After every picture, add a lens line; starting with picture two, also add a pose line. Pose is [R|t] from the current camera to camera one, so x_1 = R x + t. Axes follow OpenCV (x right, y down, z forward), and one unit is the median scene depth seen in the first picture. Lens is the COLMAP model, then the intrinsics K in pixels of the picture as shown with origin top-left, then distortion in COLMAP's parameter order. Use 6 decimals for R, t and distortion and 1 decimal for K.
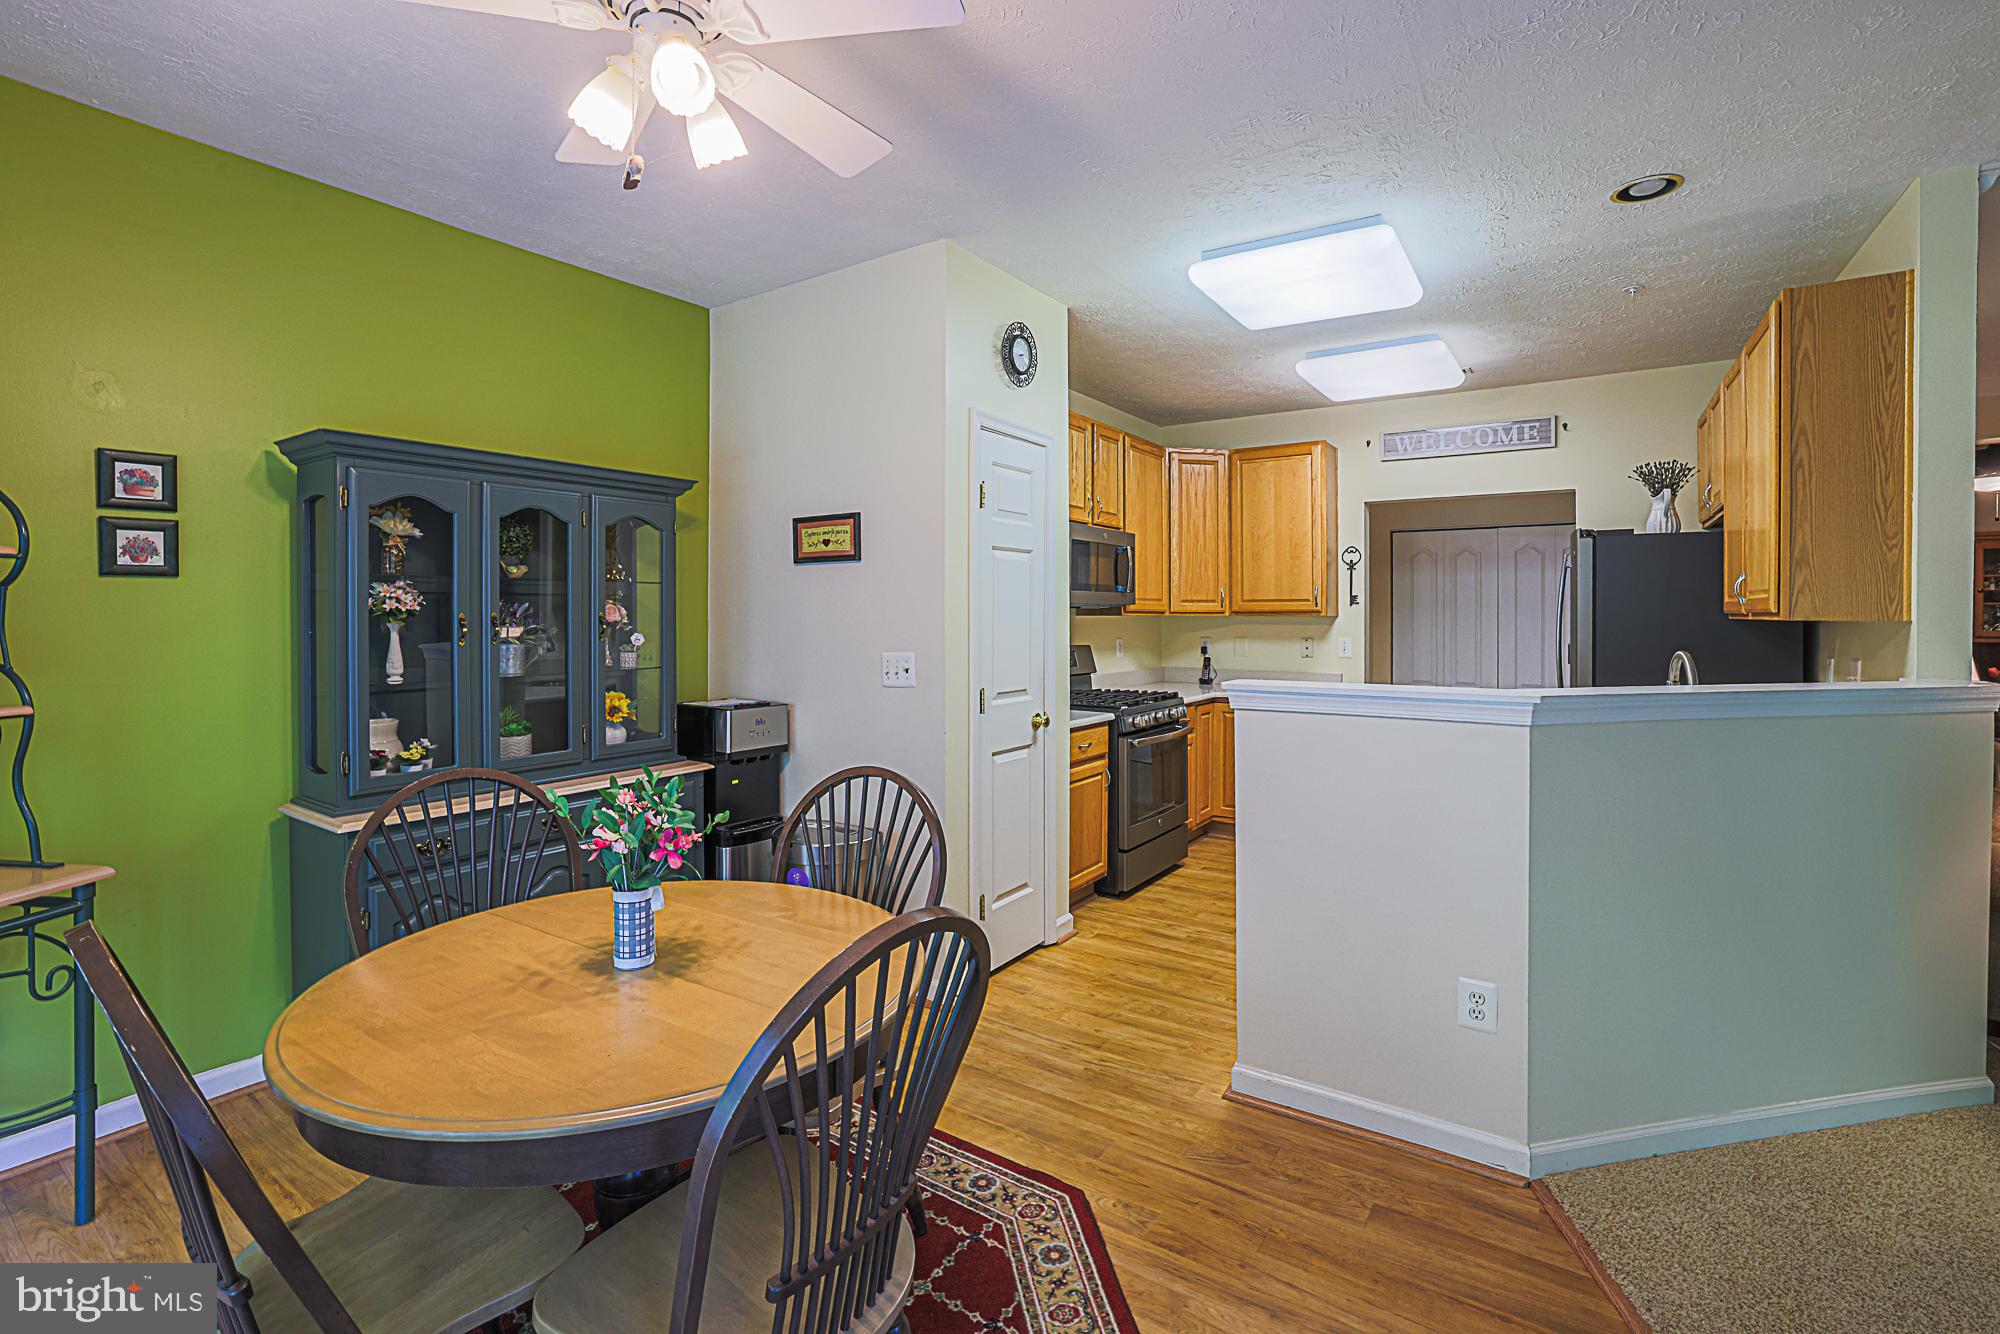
lens RADIAL K [[873.7, 0, 1029.7], [0, 873.7, 624.3], [0, 0, 1]] dist [-0.041542, 0.015530]
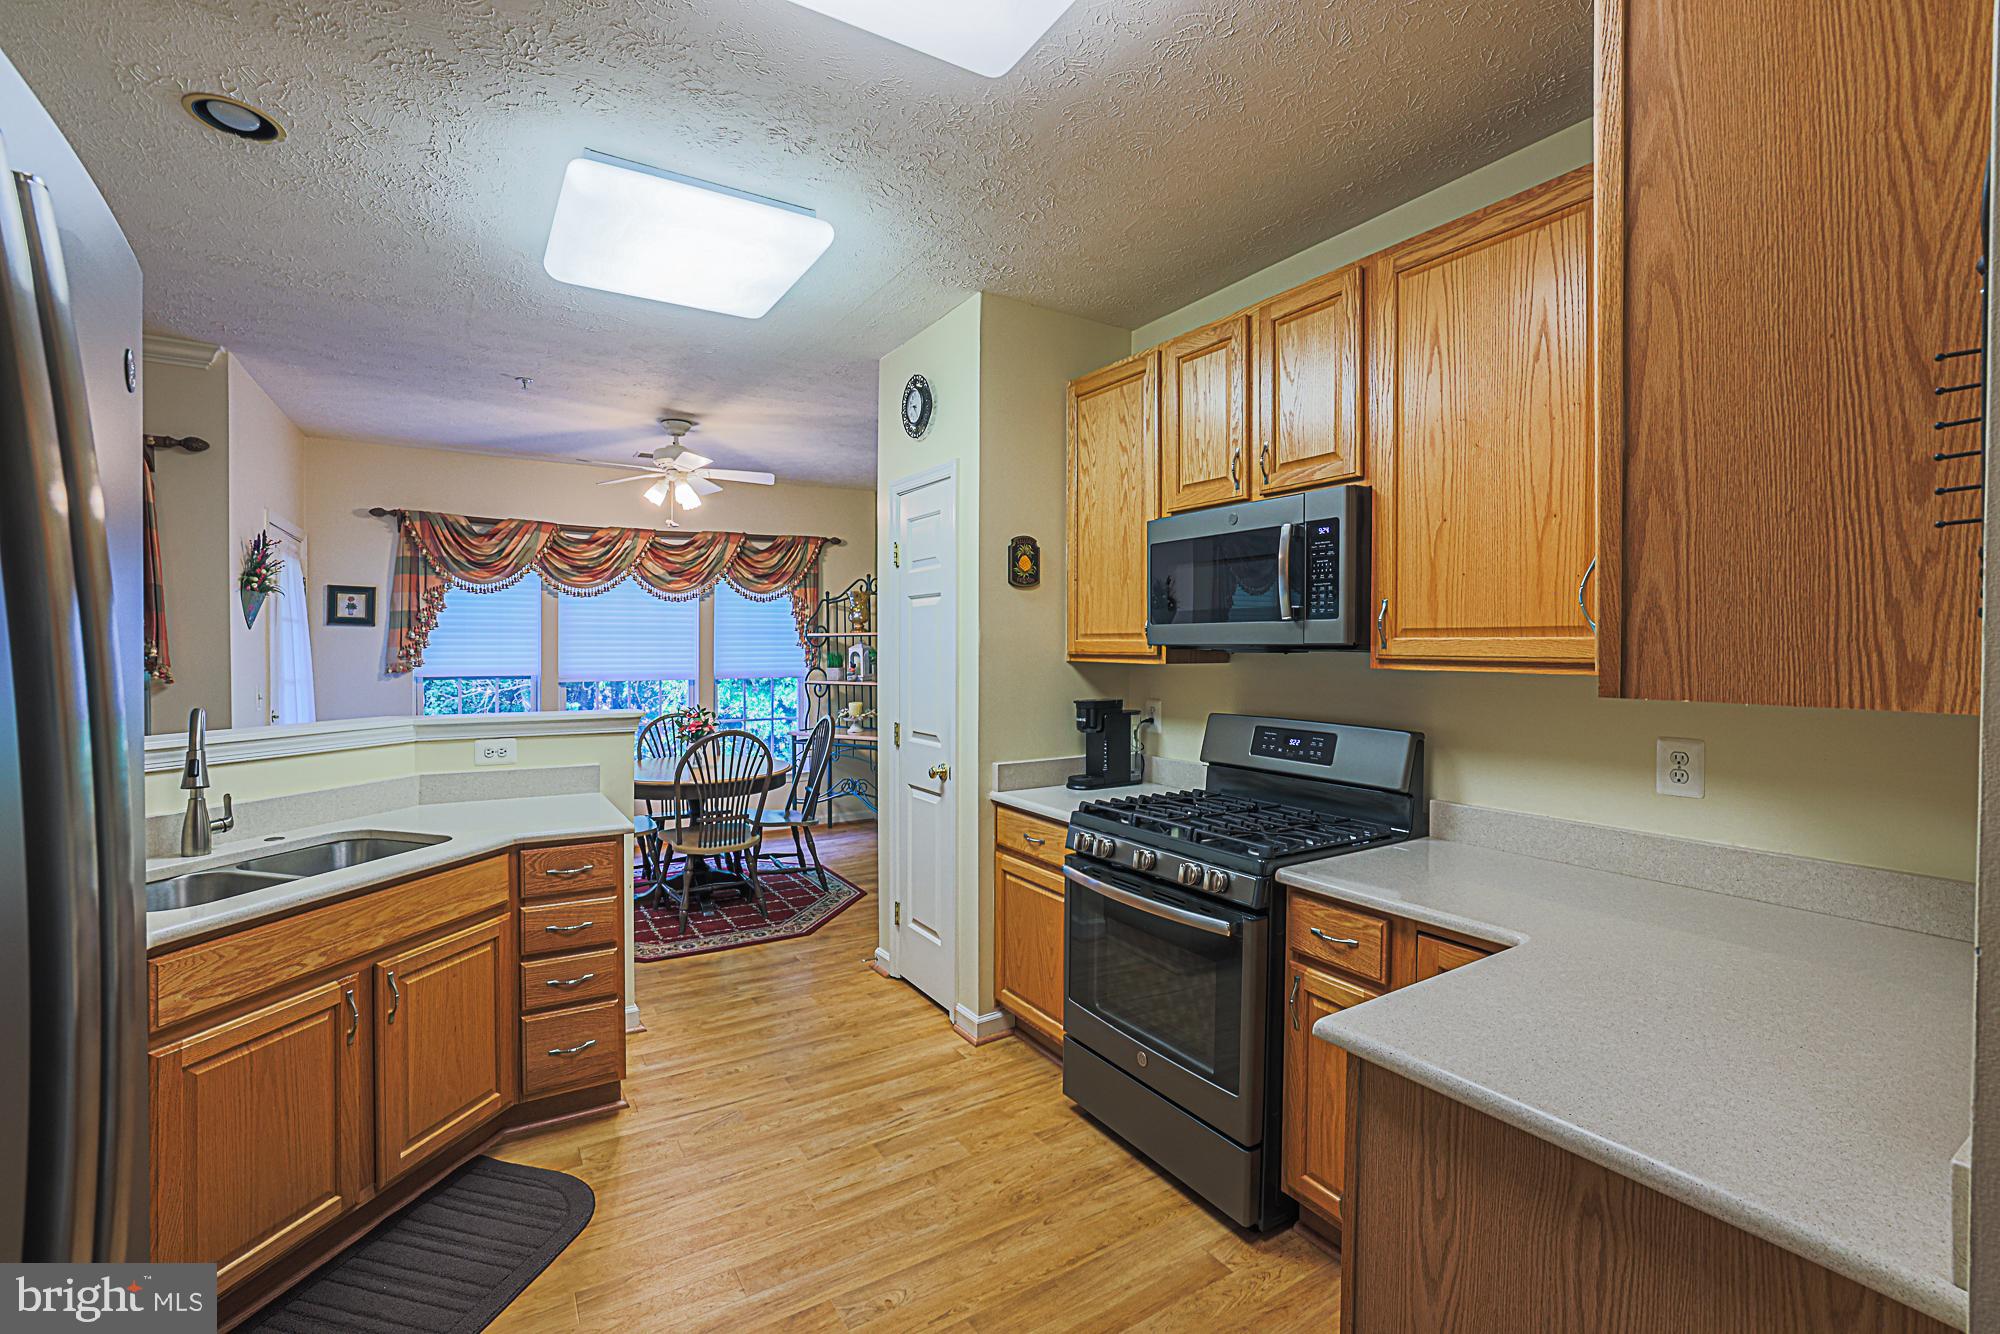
lens RADIAL K [[873.7, 0, 997.7], [0, 873.7, 660.7], [0, 0, 1]] dist [-0.041542, 0.015530]
pose [[-0.422784, 0.012751, -0.906141, 0.842010], [-0.014408, 0.999680, 0.020789, -0.030606], [0.906116, 0.021845, -0.422465, 1.452137]]
